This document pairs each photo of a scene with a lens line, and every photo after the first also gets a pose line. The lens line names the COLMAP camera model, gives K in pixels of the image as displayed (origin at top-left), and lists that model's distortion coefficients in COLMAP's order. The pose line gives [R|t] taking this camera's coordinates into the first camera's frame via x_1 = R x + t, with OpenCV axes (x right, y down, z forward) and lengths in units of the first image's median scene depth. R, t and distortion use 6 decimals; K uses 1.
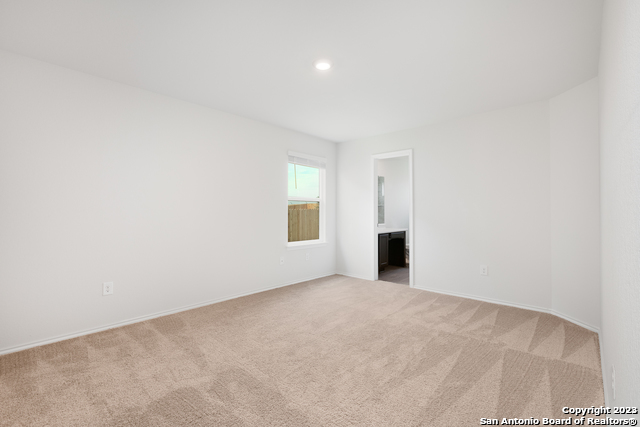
lens RADIAL K [[287.5, 0, 320.0], [0, 287.5, 213.5], [0, 0, 1]] dist [0.003822, 0.000066]
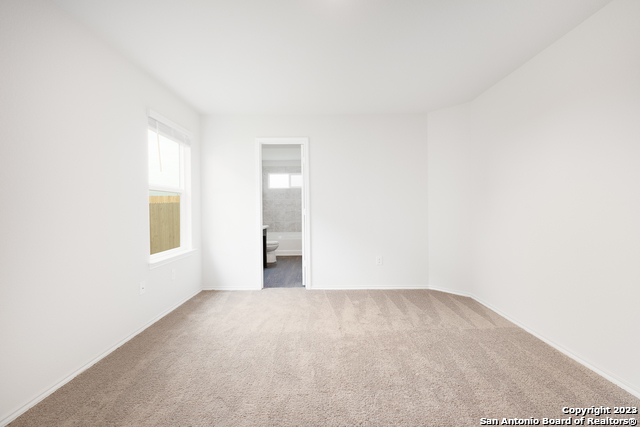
lens RADIAL K [[287.5, 0, 320.0], [0, 287.5, 213.5], [0, 0, 1]] dist [0.003822, 0.000066]
pose [[0.747636, -0.023309, 0.663699, -0.272745], [0.013219, 0.999708, 0.020218, -0.000974], [-0.663977, -0.006342, 0.747726, 0.318620]]
